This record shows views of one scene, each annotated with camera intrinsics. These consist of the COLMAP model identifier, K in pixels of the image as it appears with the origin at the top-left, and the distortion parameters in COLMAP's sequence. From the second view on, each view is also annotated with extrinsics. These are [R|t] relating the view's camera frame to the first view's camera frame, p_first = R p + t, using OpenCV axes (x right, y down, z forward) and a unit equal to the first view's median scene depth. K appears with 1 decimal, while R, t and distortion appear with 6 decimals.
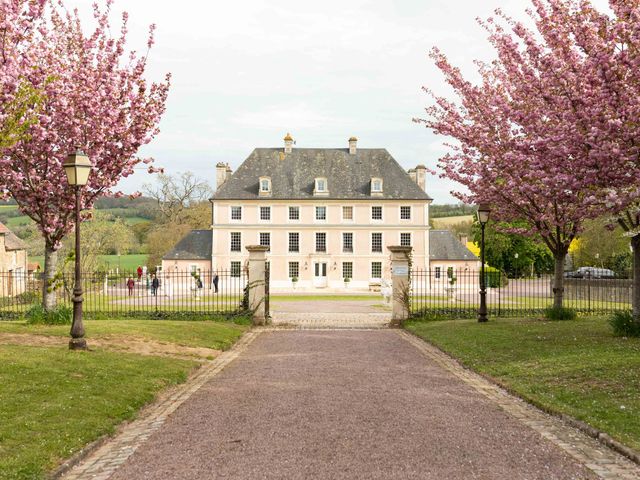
lens RADIAL K [[759.8, 0, 317.0], [0, 759.8, 237.2], [0, 0, 1]] dist [-0.006761, 0.000000]
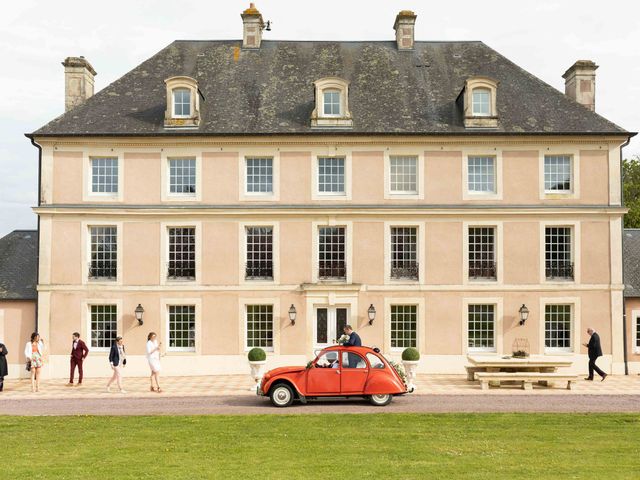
lens RADIAL K [[853.8, 0, 313.0], [0, 853.8, 273.0], [0, 0, 1]] dist [-0.001114, 0.000000]
pose [[0.999927, -0.006064, -0.010415, 0.000015], [0.005770, 0.999589, -0.028073, 0.028401], [0.010581, 0.028011, 0.999552, 0.578206]]
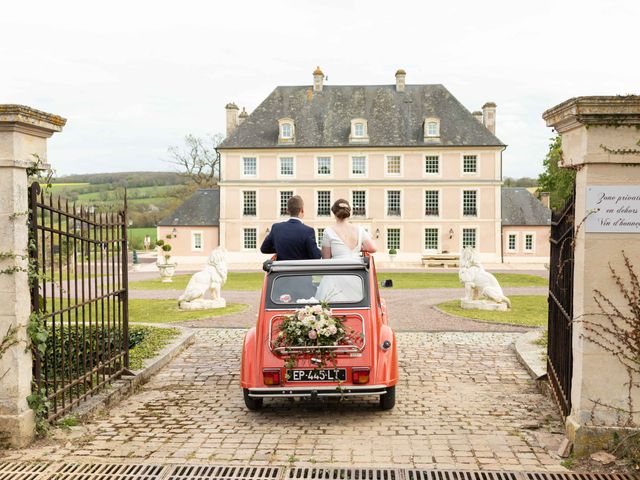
lens RADIAL K [[759.8, 0, 303.2], [0, 759.8, 236.7], [0, 0, 1]] dist [-0.006761, 0.000000]
pose [[0.996704, -0.002585, -0.081087, 0.011150], [0.005539, 0.999328, 0.036229, 0.012491], [0.080939, -0.036559, 0.996048, 0.223039]]
